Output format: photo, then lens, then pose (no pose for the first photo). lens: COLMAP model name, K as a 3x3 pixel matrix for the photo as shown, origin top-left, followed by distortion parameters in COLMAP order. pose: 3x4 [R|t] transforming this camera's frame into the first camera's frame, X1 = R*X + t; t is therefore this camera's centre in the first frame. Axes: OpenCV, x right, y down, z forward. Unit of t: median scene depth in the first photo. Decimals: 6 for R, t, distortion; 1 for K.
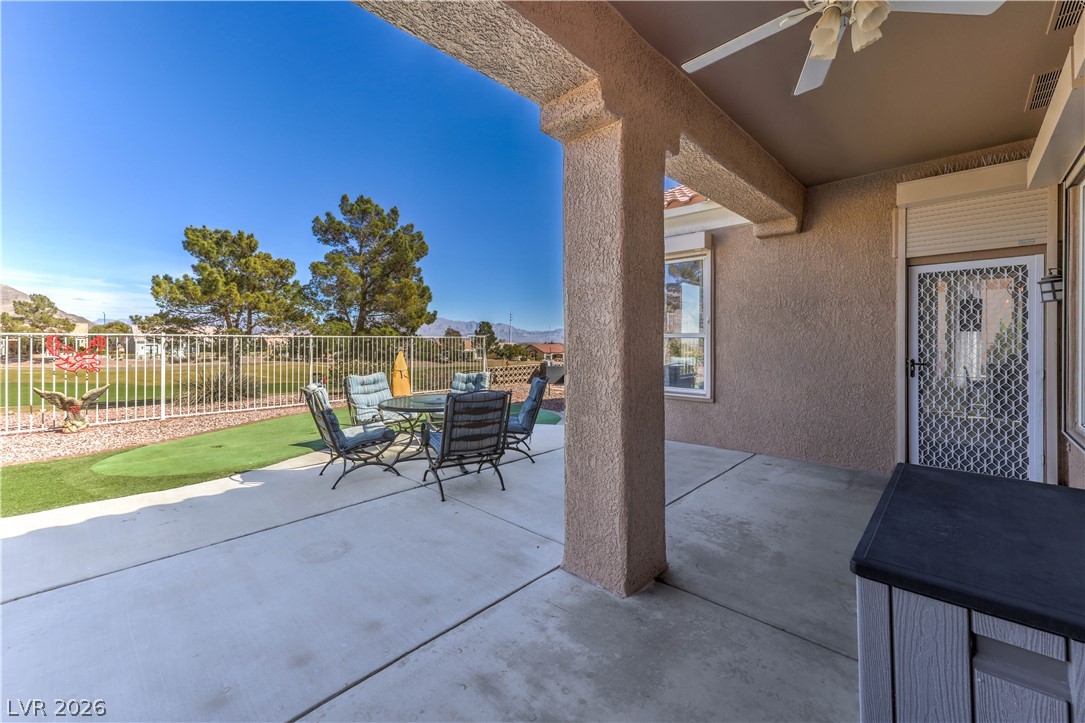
lens RADIAL K [[431.0, 0, 542.2], [0, 431.0, 342.6], [0, 0, 1]] dist [0.001168, 0.000094]
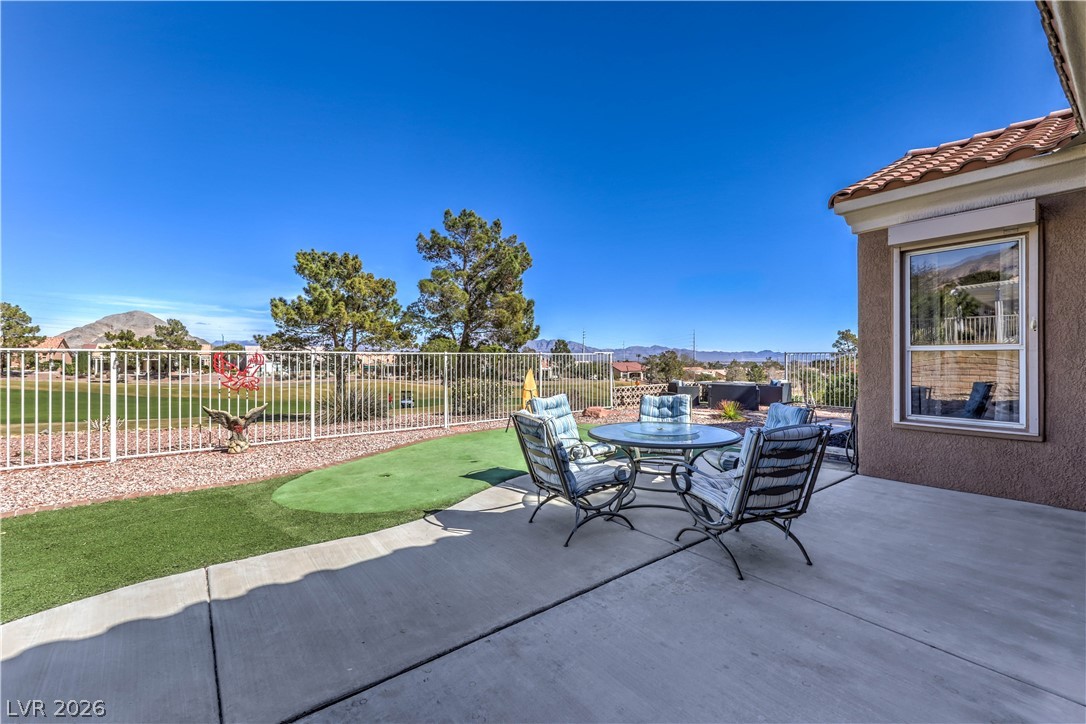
lens RADIAL K [[441.0, 0, 543.0], [0, 441.0, 362.0], [0, 0, 1]] dist [0.000975, 0.000370]
pose [[0.987011, -0.002248, -0.160638, -0.089023], [0.002662, 0.999994, 0.002359, 0.001463], [0.160632, -0.002756, 0.987011, 0.047735]]
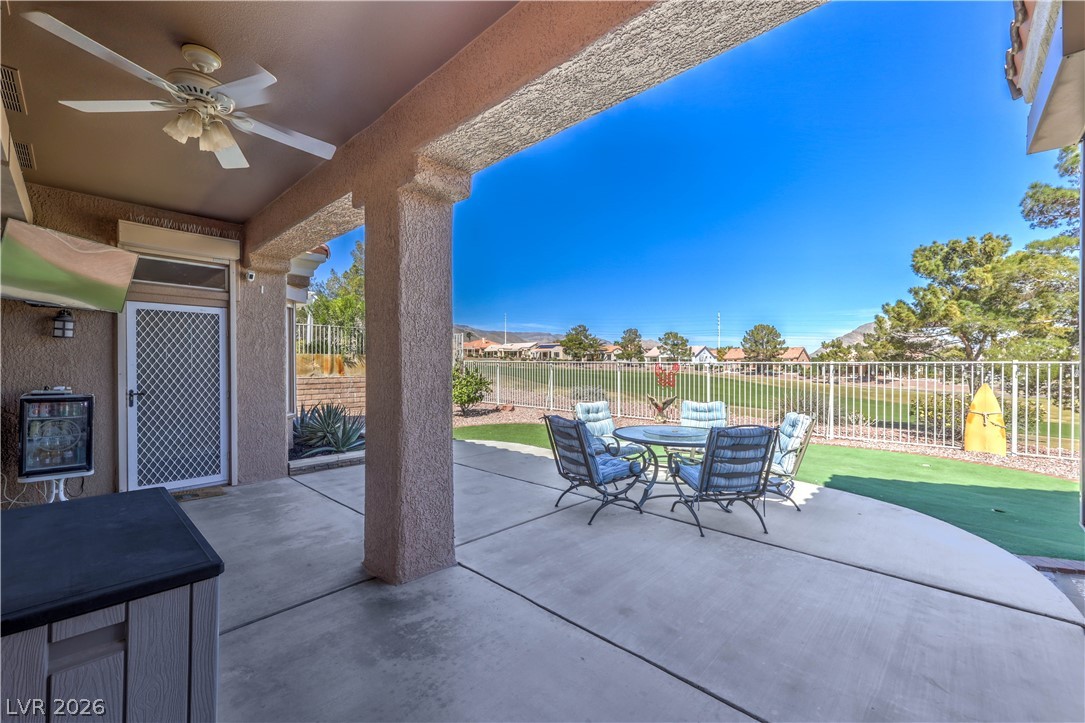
lens RADIAL K [[440.6, 0, 542.5], [0, 440.6, 361.5], [0, 0, 1]] dist [0.000975, 0.000370]
pose [[0.013151, -0.005572, -0.999898, 0.198200], [-0.006543, 0.999963, -0.005659, -0.004070], [0.999892, 0.006617, 0.013114, 0.193274]]
